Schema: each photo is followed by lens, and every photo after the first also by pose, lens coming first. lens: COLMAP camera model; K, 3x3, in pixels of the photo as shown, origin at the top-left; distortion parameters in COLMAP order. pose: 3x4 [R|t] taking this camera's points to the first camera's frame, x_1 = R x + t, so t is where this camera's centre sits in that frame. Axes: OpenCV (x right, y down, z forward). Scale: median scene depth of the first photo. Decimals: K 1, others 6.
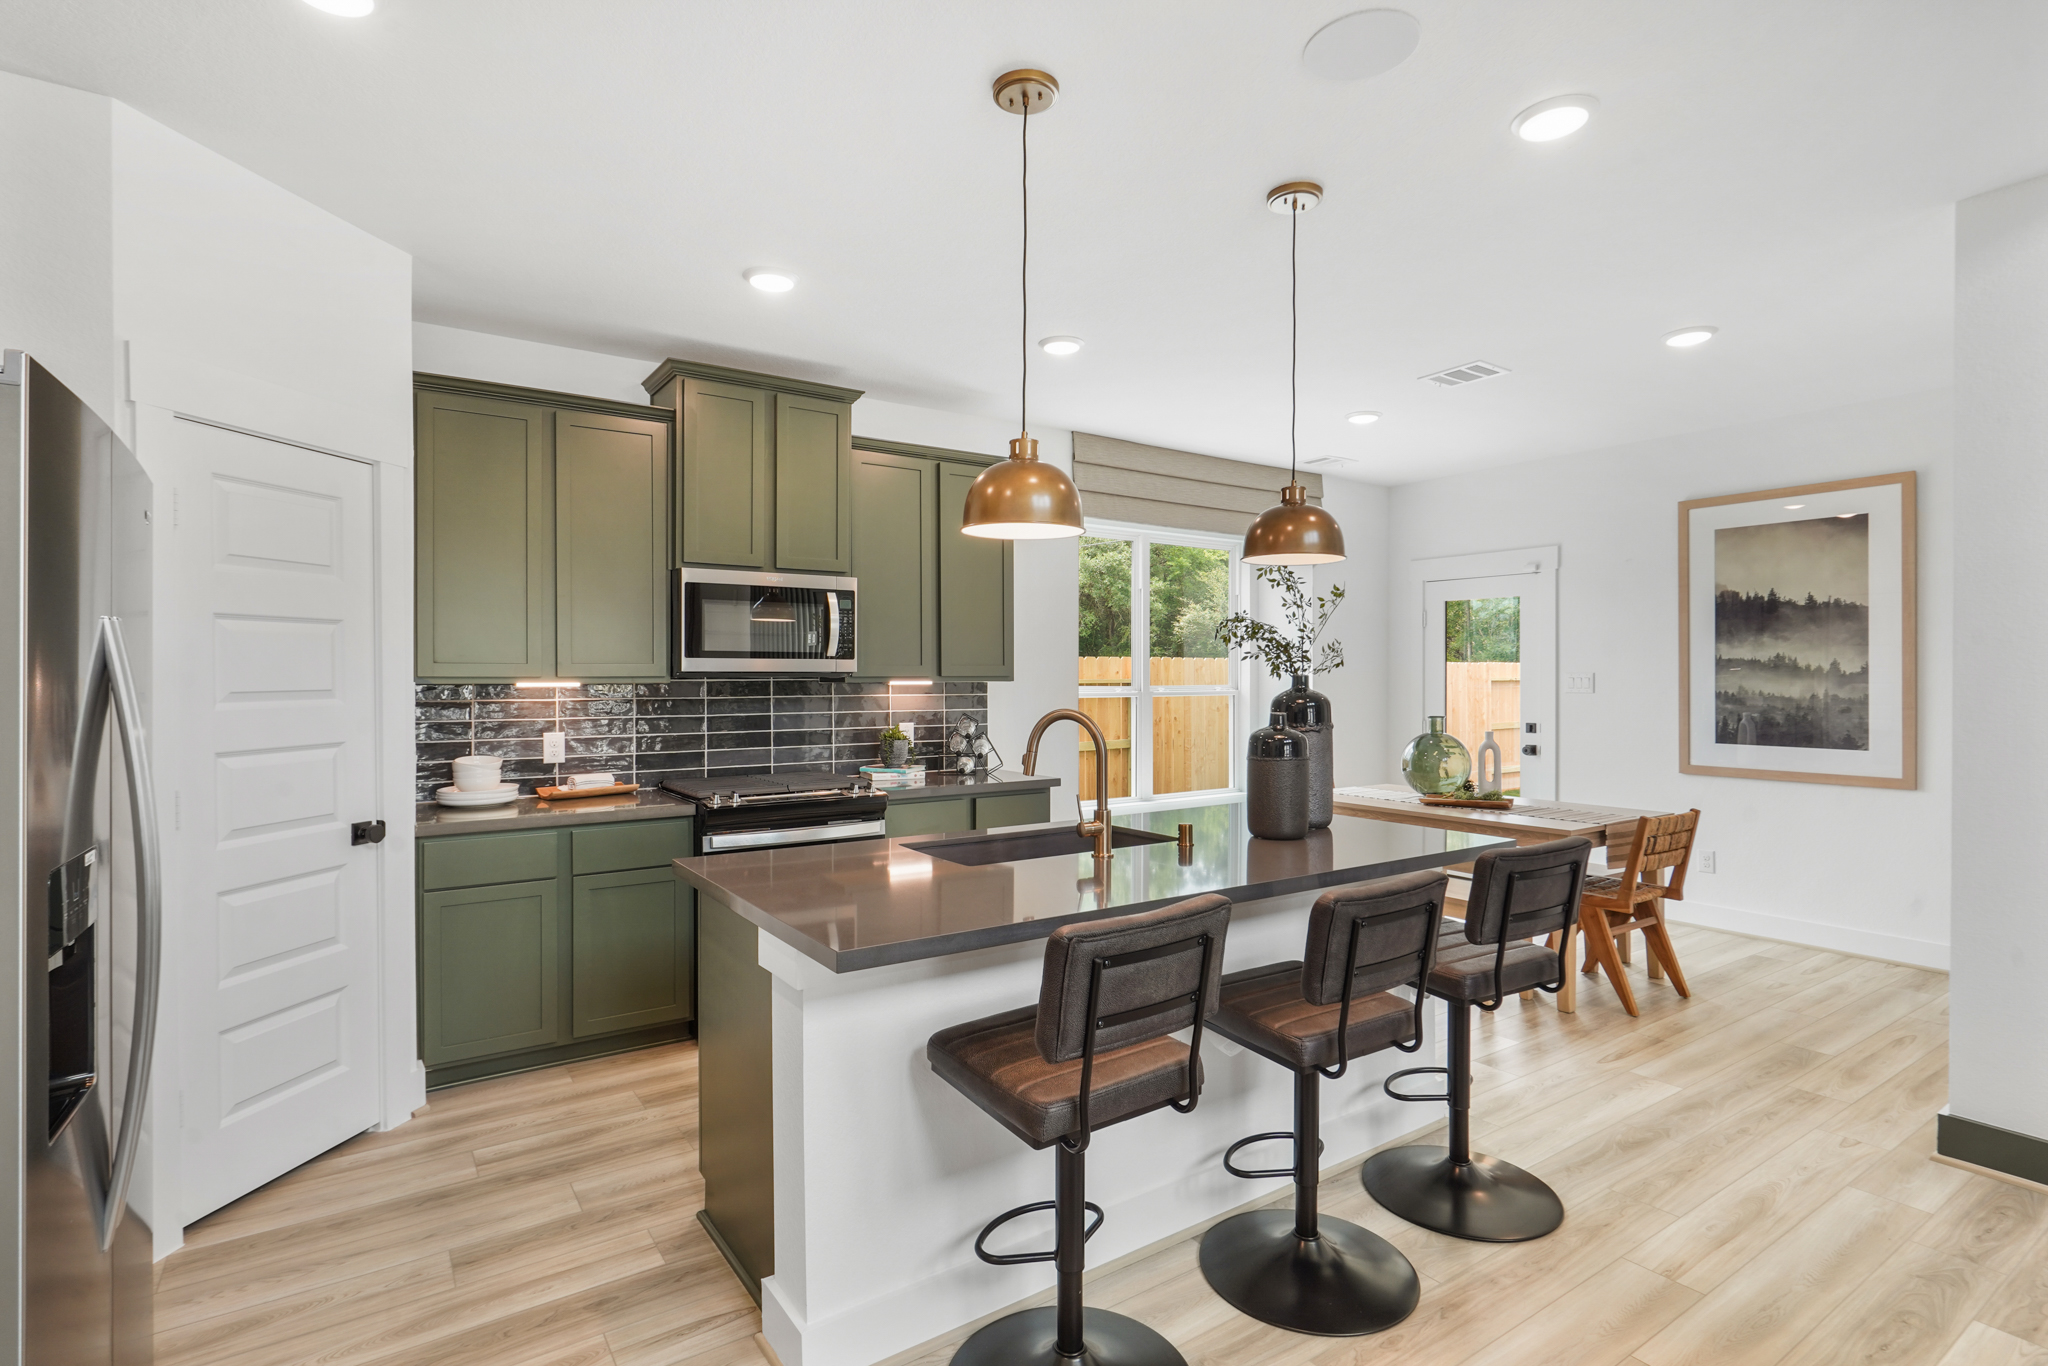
lens RADIAL K [[994.2, 0, 999.4], [0, 994.2, 674.9], [0, 0, 1]] dist [-0.000145, 0.000288]
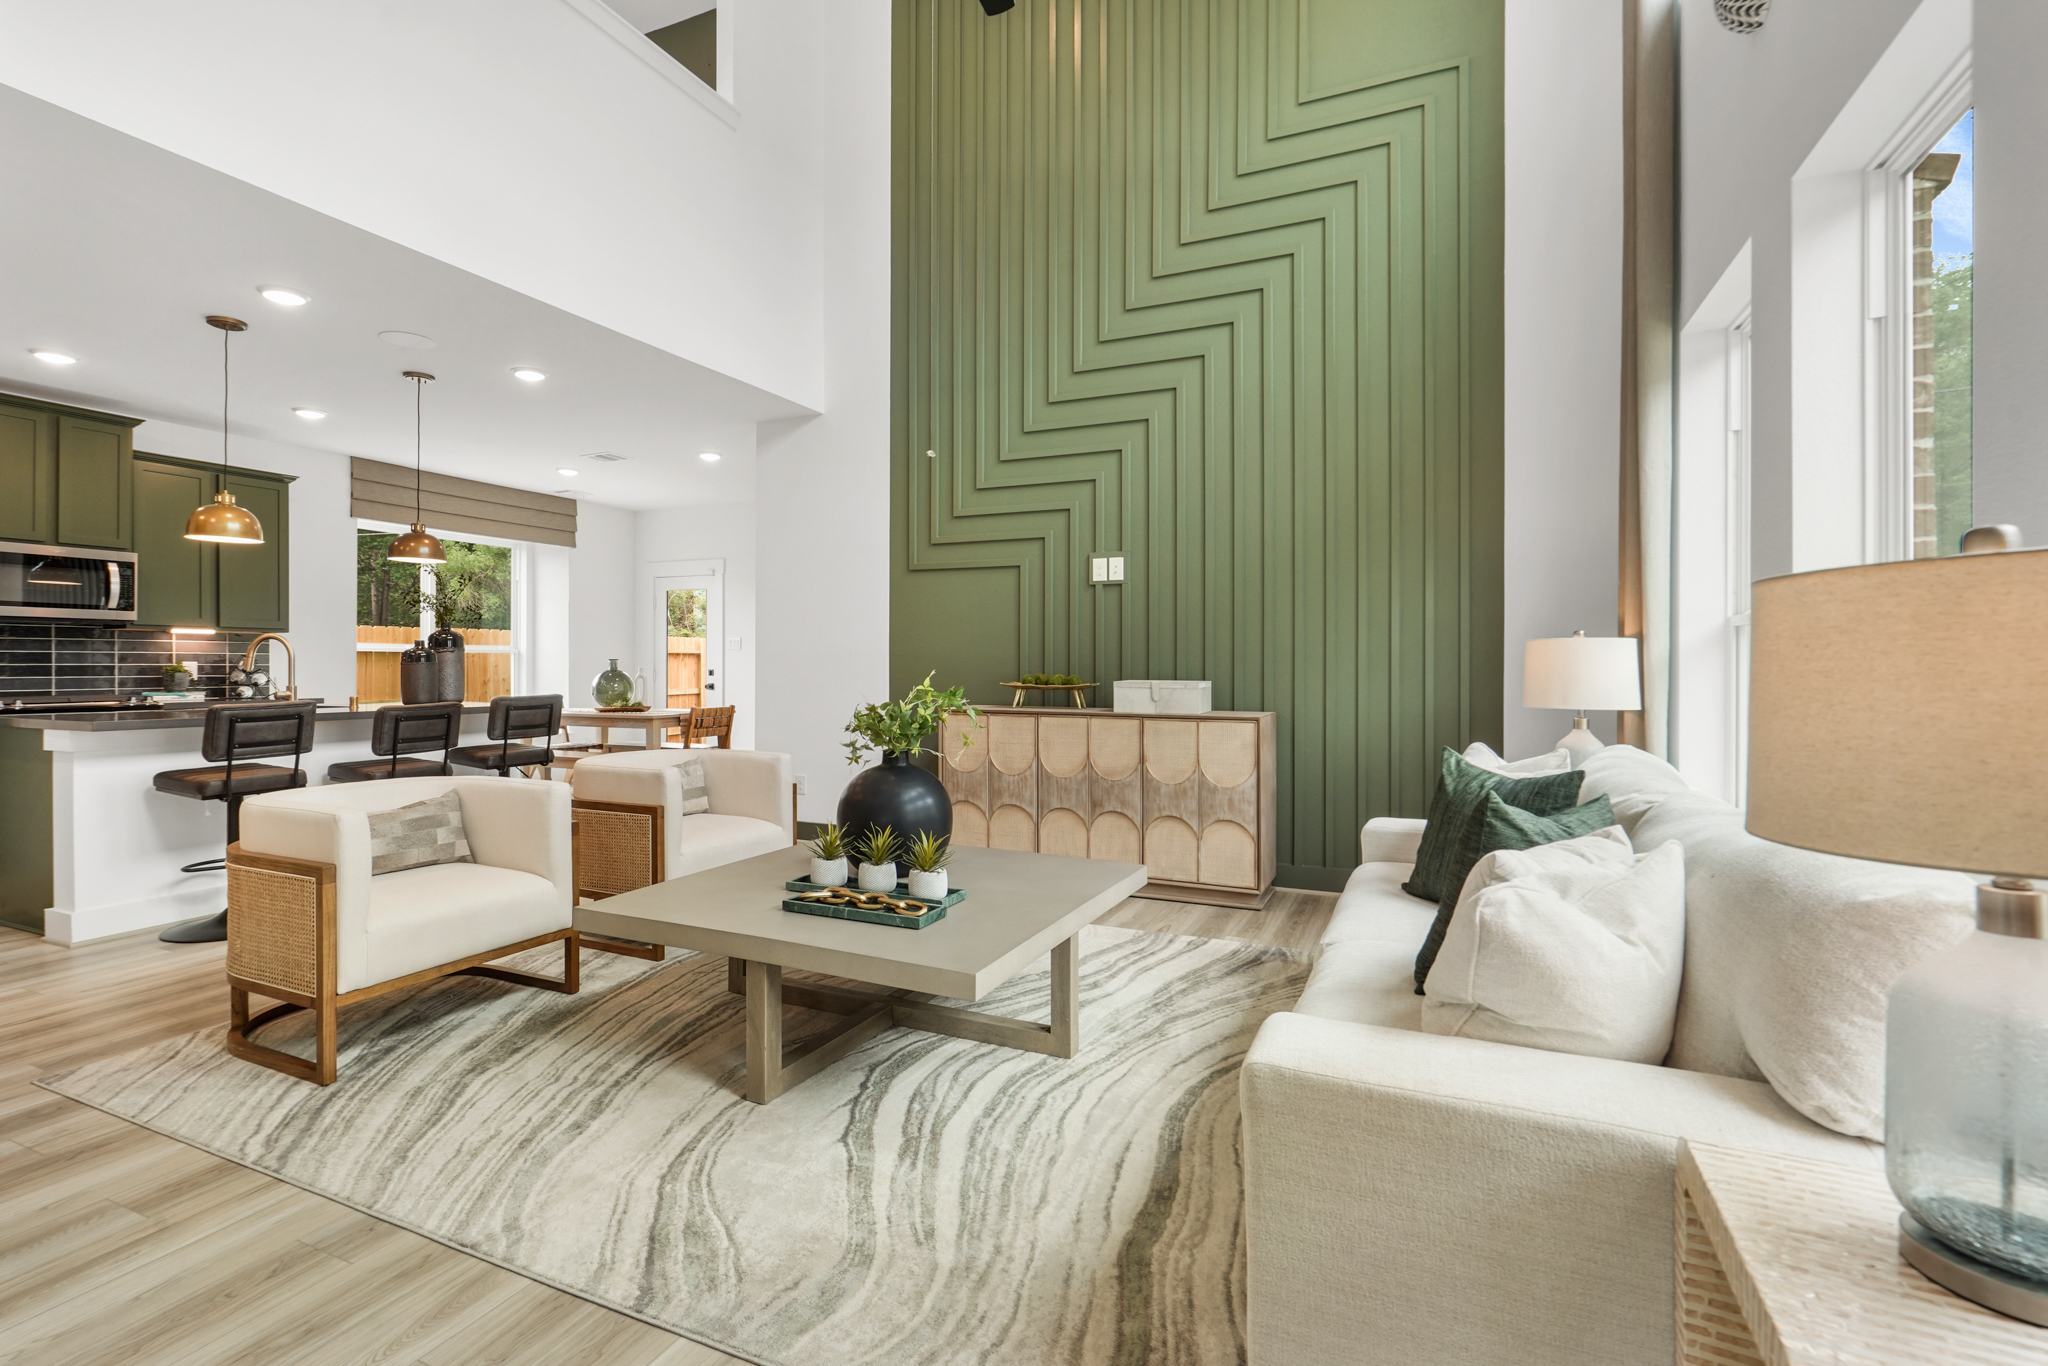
lens RADIAL K [[951.2, 0, 1003.1], [0, 951.2, 663.7], [0, 0, 1]] dist [0.002146, 0.000011]
pose [[0.847937, 0.002042, 0.530094, 0.158662], [-0.001807, 0.999998, -0.000962, 0.050362], [-0.530094, -0.000142, 0.847939, -0.693274]]
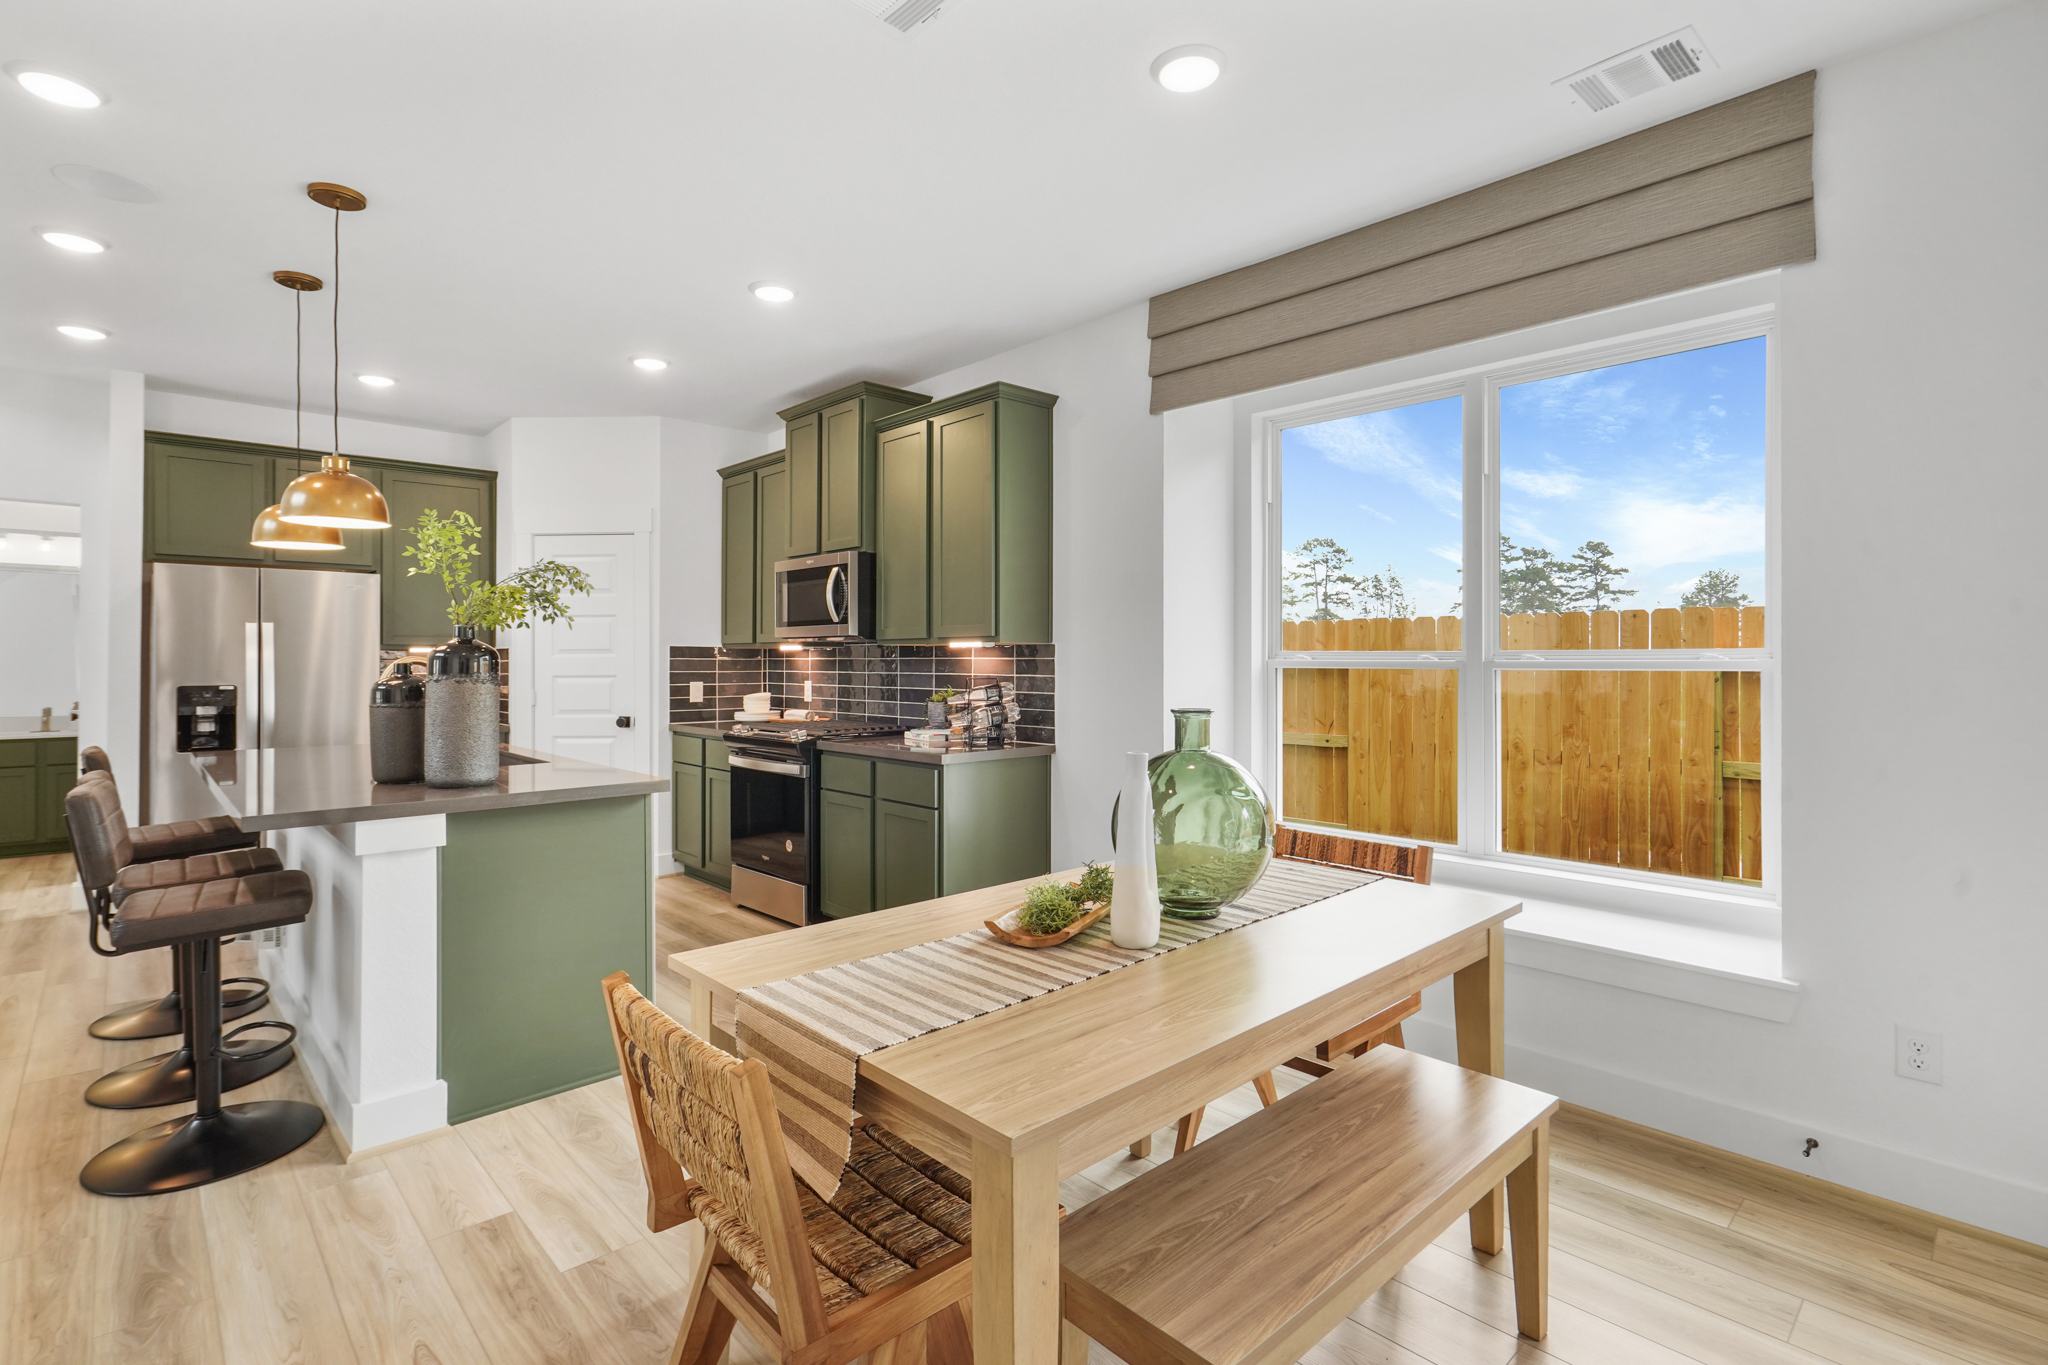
lens RADIAL K [[976.3, 0, 1057.1], [0, 976.3, 656.8], [0, 0, 1]] dist [-0.003986, -0.000180]
pose [[0.178467, -0.002641, -0.983942, 0.855639], [0.000172, 0.999996, -0.002652, 0.021425], [0.983946, 0.000305, 0.178467, 0.907154]]
